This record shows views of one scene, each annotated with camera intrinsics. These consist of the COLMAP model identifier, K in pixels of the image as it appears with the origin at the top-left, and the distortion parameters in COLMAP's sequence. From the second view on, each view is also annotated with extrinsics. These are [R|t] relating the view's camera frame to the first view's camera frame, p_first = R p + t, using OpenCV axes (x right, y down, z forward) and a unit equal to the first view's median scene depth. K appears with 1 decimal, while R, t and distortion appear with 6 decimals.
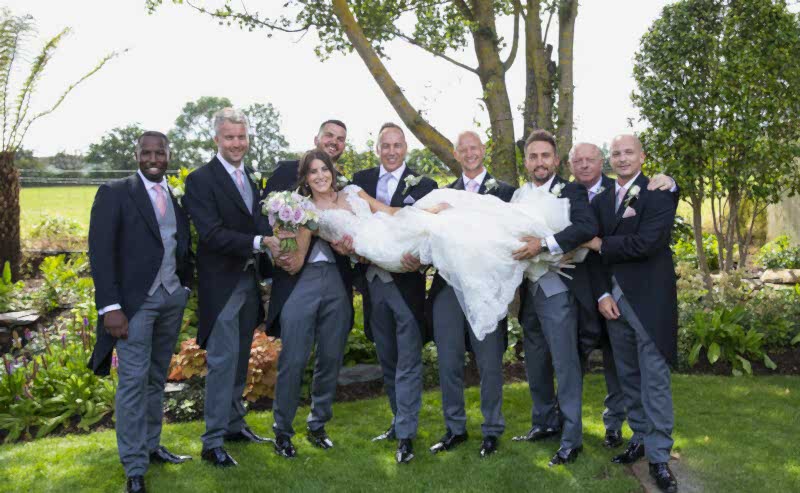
lens RADIAL K [[655.9, 0, 400.0], [0, 655.9, 246.5], [0, 0, 1]] dist [-0.012985, -0.006387]
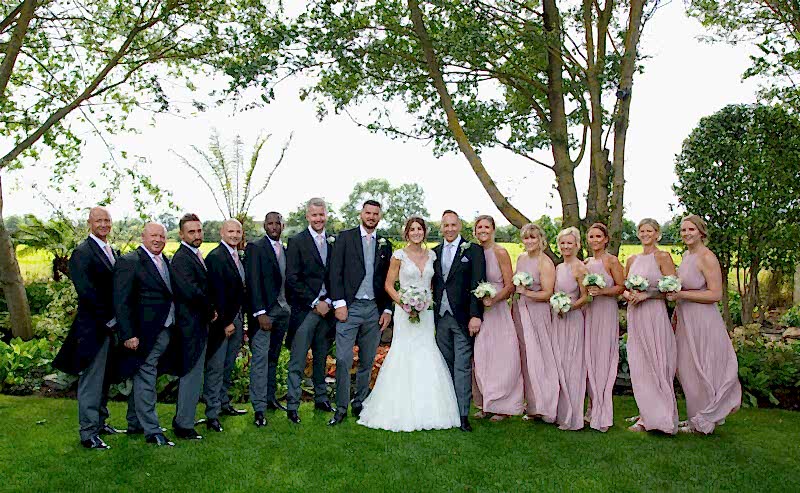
lens RADIAL K [[655.9, 0, 400.0], [0, 655.9, 246.5], [0, 0, 1]] dist [-0.012985, -0.006387]
pose [[0.962609, 0.034116, -0.268737, 0.186460], [-0.058849, 0.994682, -0.084524, 0.031003], [0.264424, 0.097179, 0.959498, -0.391074]]
